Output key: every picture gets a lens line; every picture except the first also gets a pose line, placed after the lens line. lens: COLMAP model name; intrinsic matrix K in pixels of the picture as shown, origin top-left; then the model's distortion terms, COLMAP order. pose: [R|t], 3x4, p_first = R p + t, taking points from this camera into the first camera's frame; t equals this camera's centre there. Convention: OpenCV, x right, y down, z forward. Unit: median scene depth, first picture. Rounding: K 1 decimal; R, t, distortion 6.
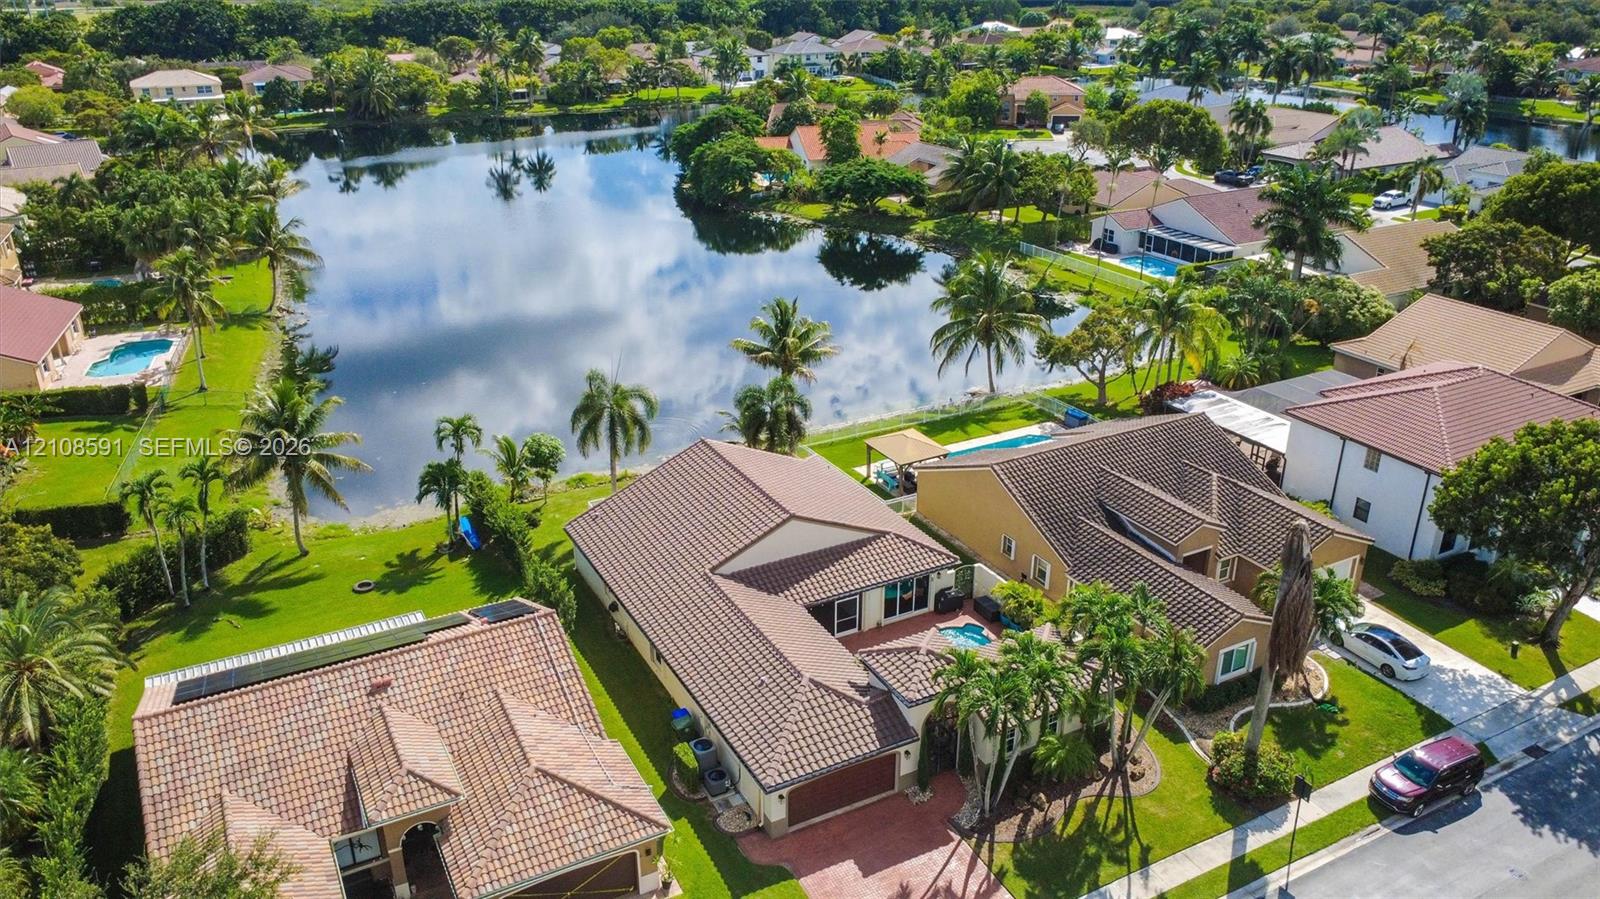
lens RADIAL K [[1168.0, 0, 800.0], [0, 1168.0, 449.5], [0, 0, 1]] dist [-0.001507, 0.004796]
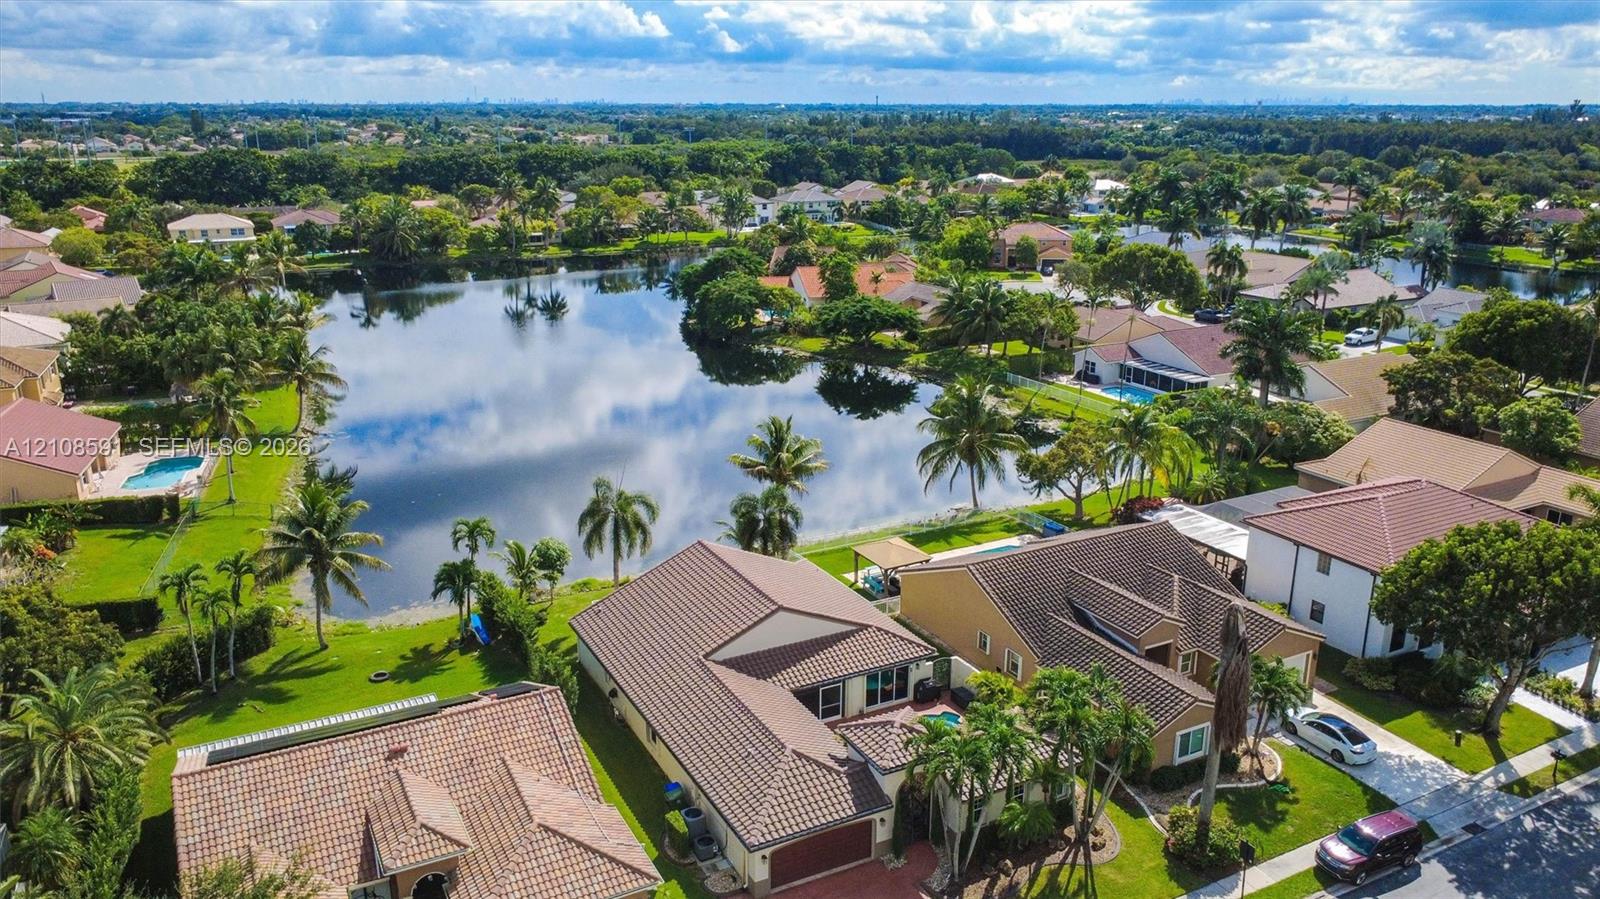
lens RADIAL K [[1168.0, 0, 800.0], [0, 1168.0, 449.5], [0, 0, 1]] dist [-0.001507, 0.004796]
pose [[0.999977, 0.005164, -0.004486, 0.011630], [-0.005661, 0.992871, -0.119061, 0.030087], [0.003840, 0.119083, 0.992877, -0.067810]]
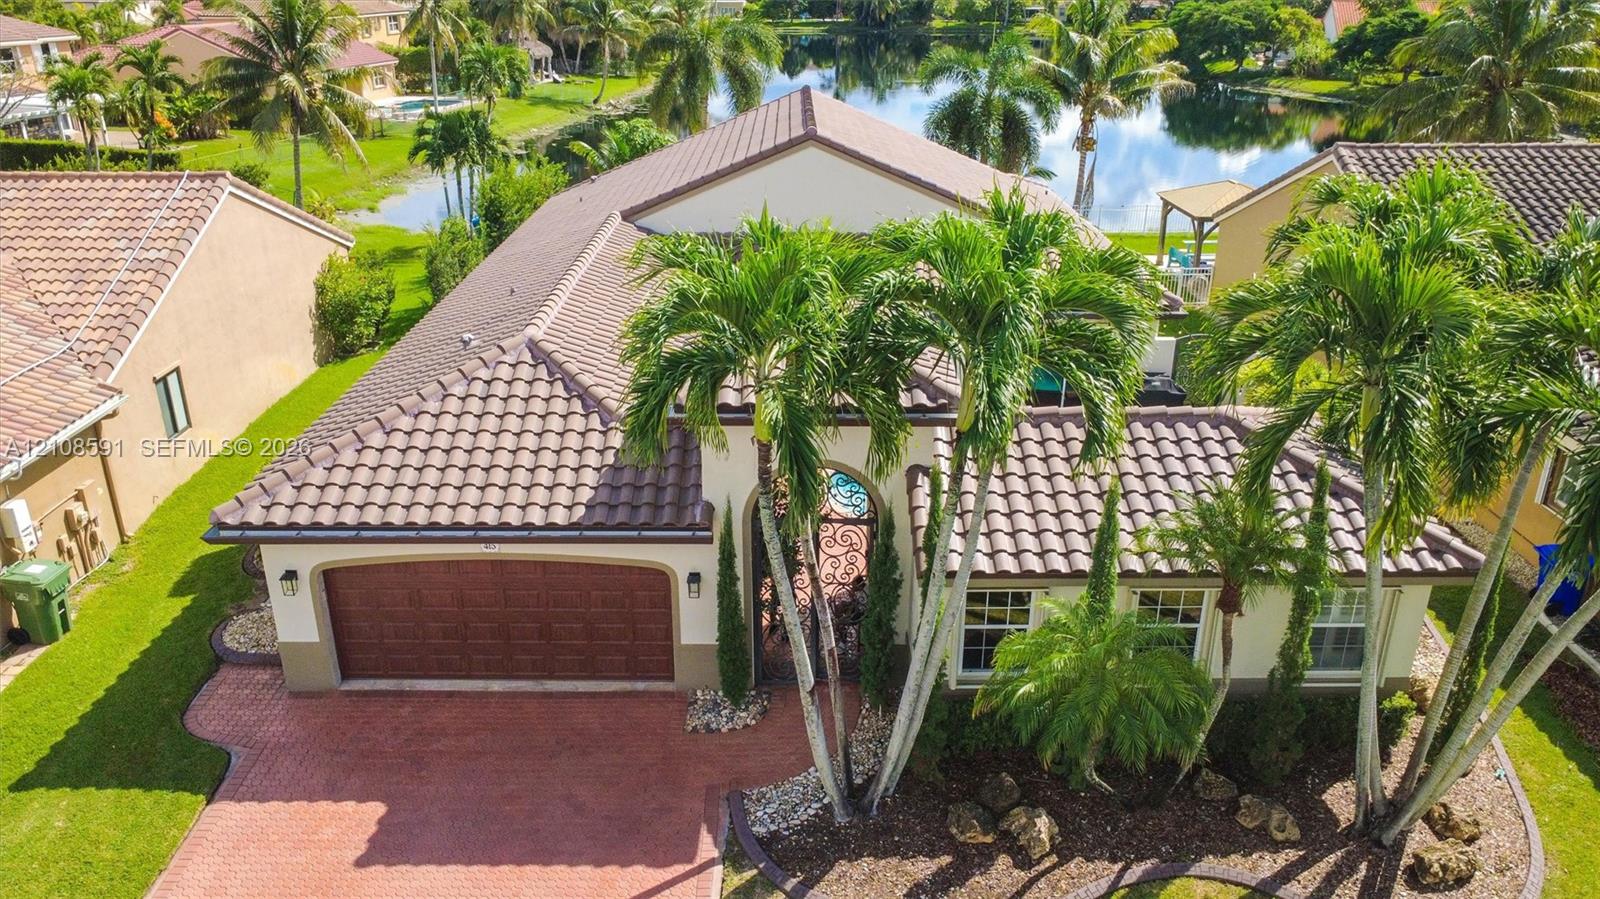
lens RADIAL K [[1168.0, 0, 800.0], [0, 1168.0, 449.5], [0, 0, 1]] dist [-0.001507, 0.004796]
pose [[0.885923, 0.179327, -0.427765, 0.161861], [-0.184773, 0.982349, 0.029144, 0.126400], [0.425440, 0.053220, 0.903420, 0.430057]]
